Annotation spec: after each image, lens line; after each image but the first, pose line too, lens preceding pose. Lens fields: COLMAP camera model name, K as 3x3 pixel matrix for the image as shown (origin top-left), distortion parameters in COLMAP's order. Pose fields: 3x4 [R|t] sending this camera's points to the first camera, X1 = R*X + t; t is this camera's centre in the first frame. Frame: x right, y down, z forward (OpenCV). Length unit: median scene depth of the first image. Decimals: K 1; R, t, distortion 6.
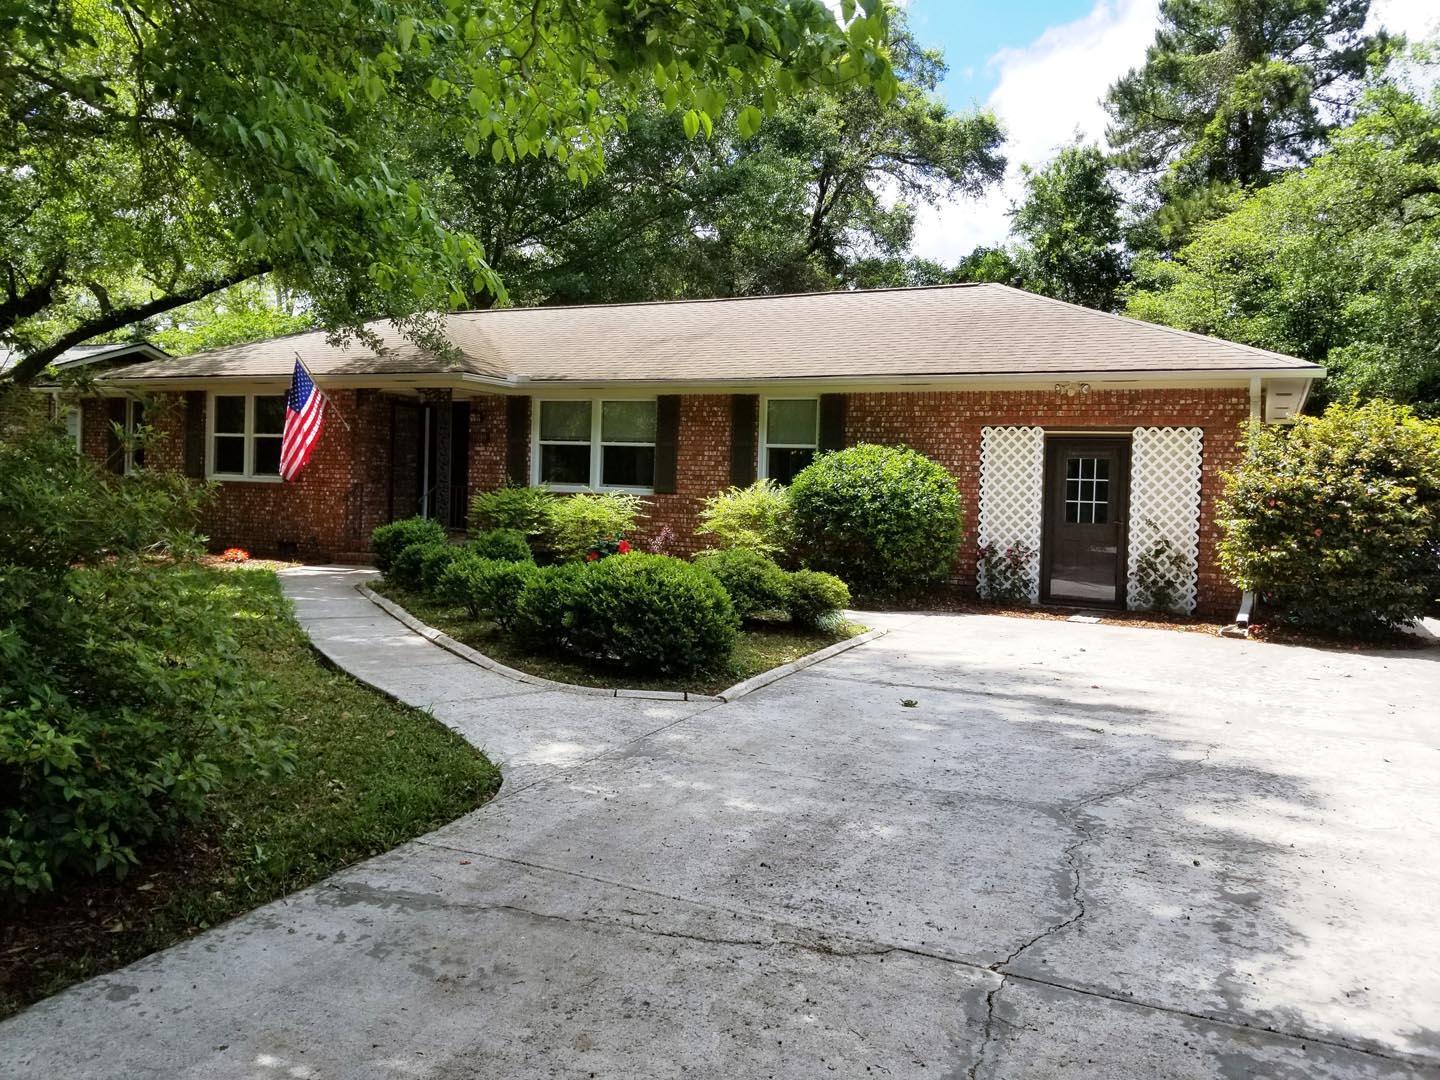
lens RADIAL K [[1232.4, 0, 720.0], [0, 1232.4, 540.0], [0, 0, 1]] dist [0.013520, -0.004030]
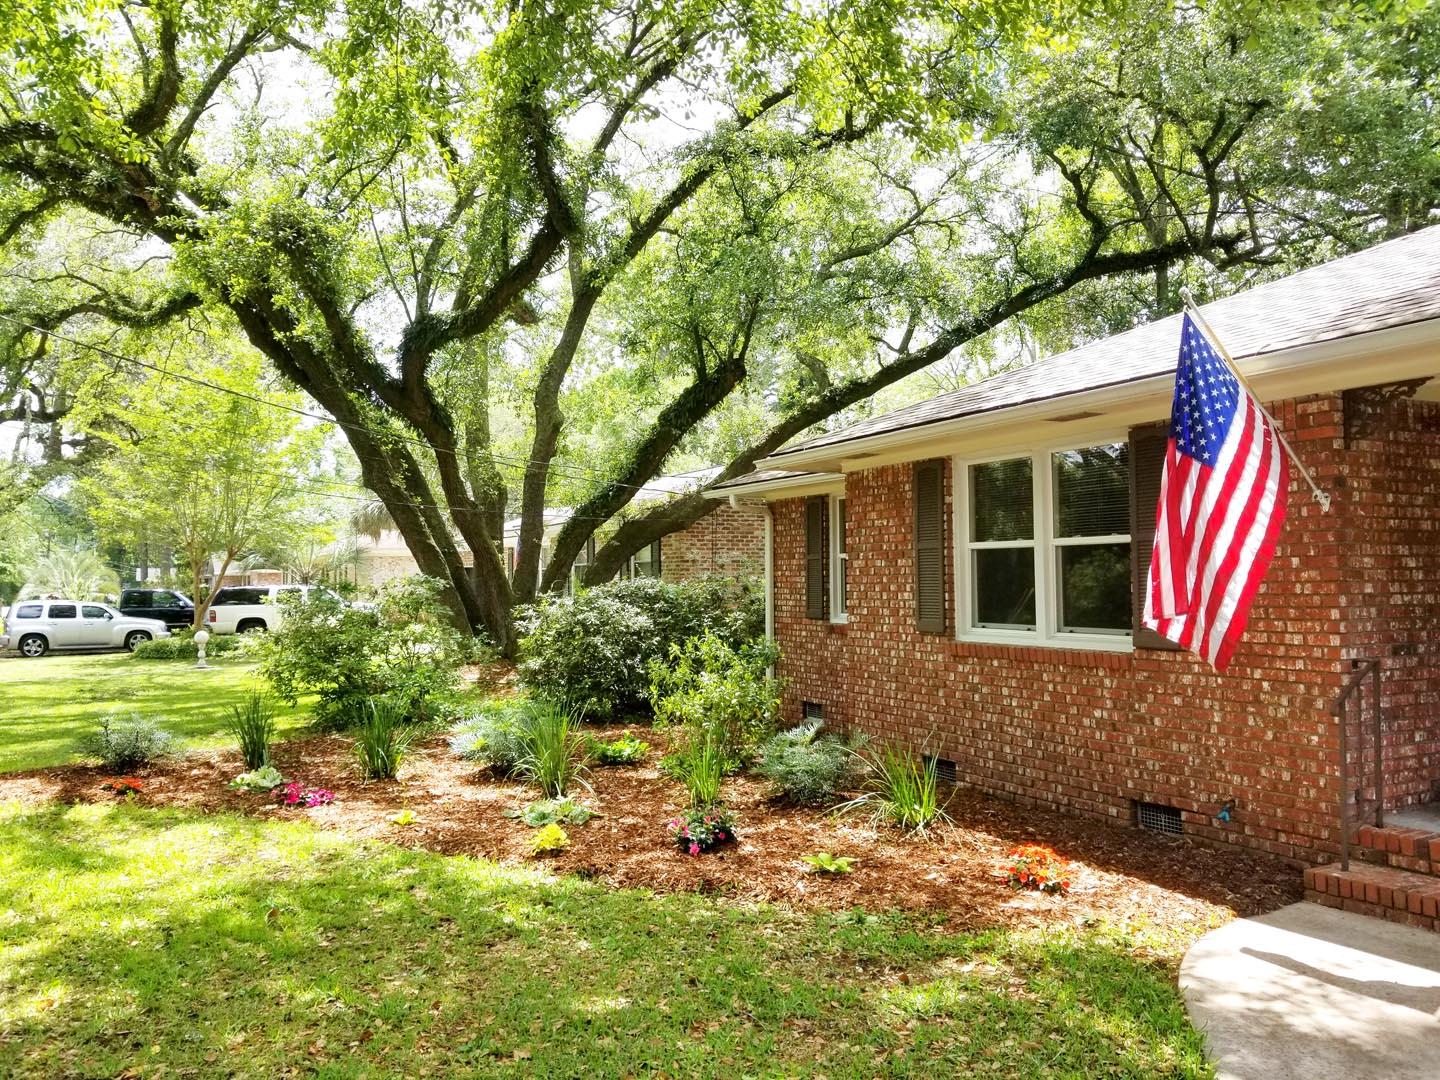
lens RADIAL K [[1232.4, 0, 720.0], [0, 1232.4, 540.0], [0, 0, 1]] dist [0.013520, -0.004030]
pose [[0.828217, -0.076060, -0.555223, -0.229346], [0.032477, 0.995596, -0.087941, -0.049860], [0.559466, 0.054802, 0.827039, 0.561929]]
